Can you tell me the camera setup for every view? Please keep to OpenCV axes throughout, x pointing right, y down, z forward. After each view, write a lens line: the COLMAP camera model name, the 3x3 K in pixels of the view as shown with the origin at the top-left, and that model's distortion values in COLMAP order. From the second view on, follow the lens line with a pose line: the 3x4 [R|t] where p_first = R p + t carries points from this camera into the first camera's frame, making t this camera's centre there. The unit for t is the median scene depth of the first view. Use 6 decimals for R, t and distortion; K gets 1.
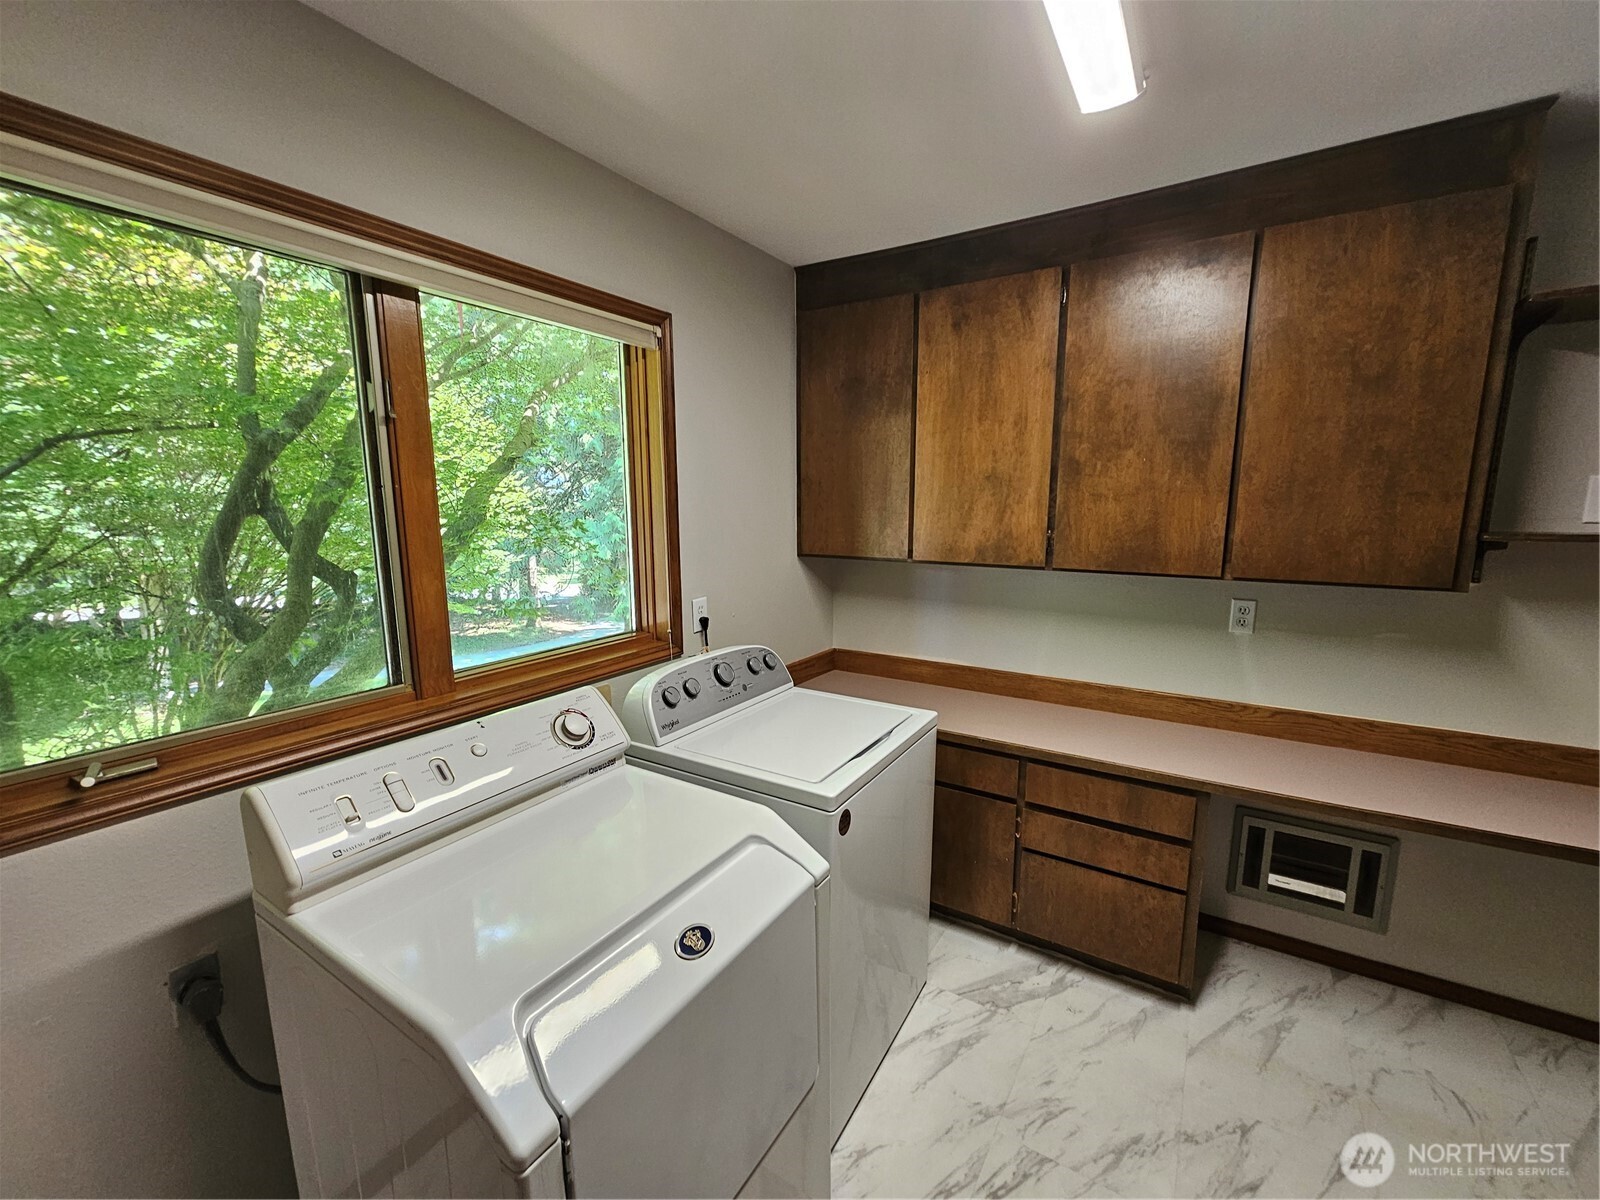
lens RADIAL K [[651.8, 0, 801.9], [0, 651.8, 602.1], [0, 0, 1]] dist [0.002262, 0.000057]
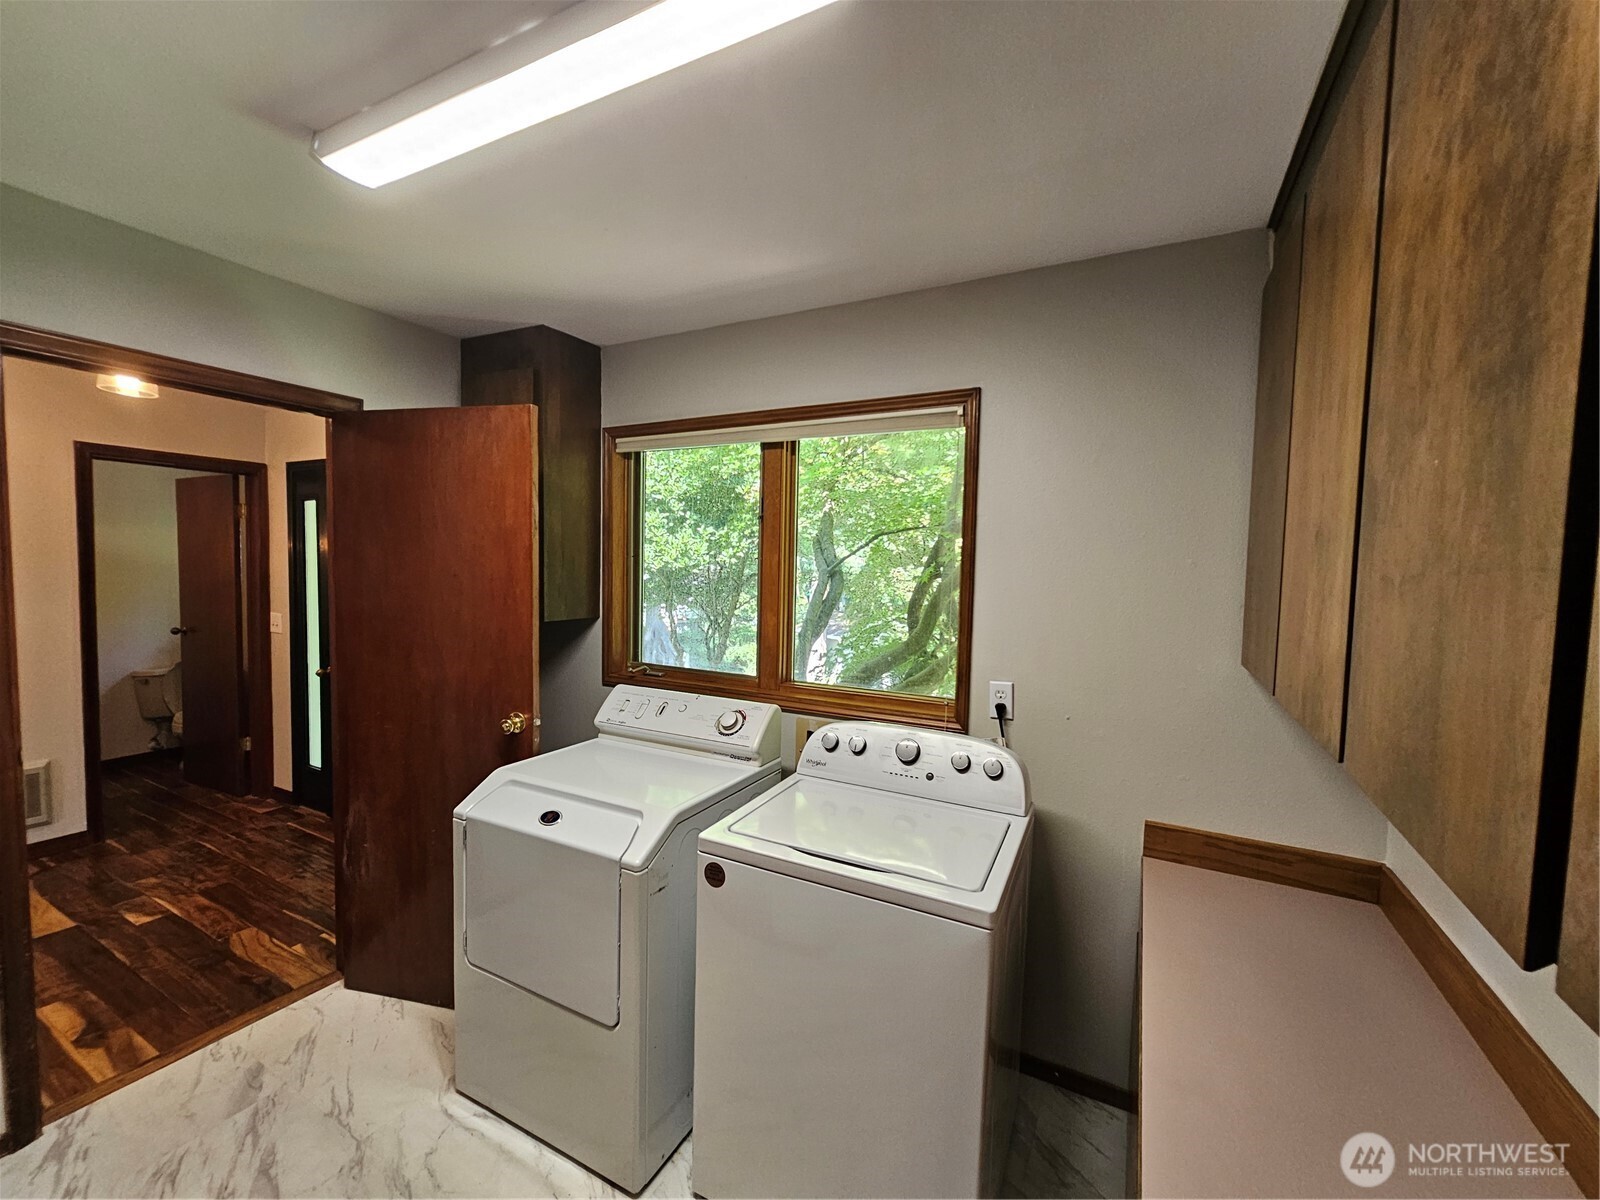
lens RADIAL K [[651.8, 0, 801.0], [0, 651.8, 601.4], [0, 0, 1]] dist [0.002262, 0.000057]
pose [[0.080899, 0.059102, -0.994968, 1.040615], [-0.175242, 0.983534, 0.044174, -0.156102], [0.981196, 0.170787, 0.089924, 0.920545]]
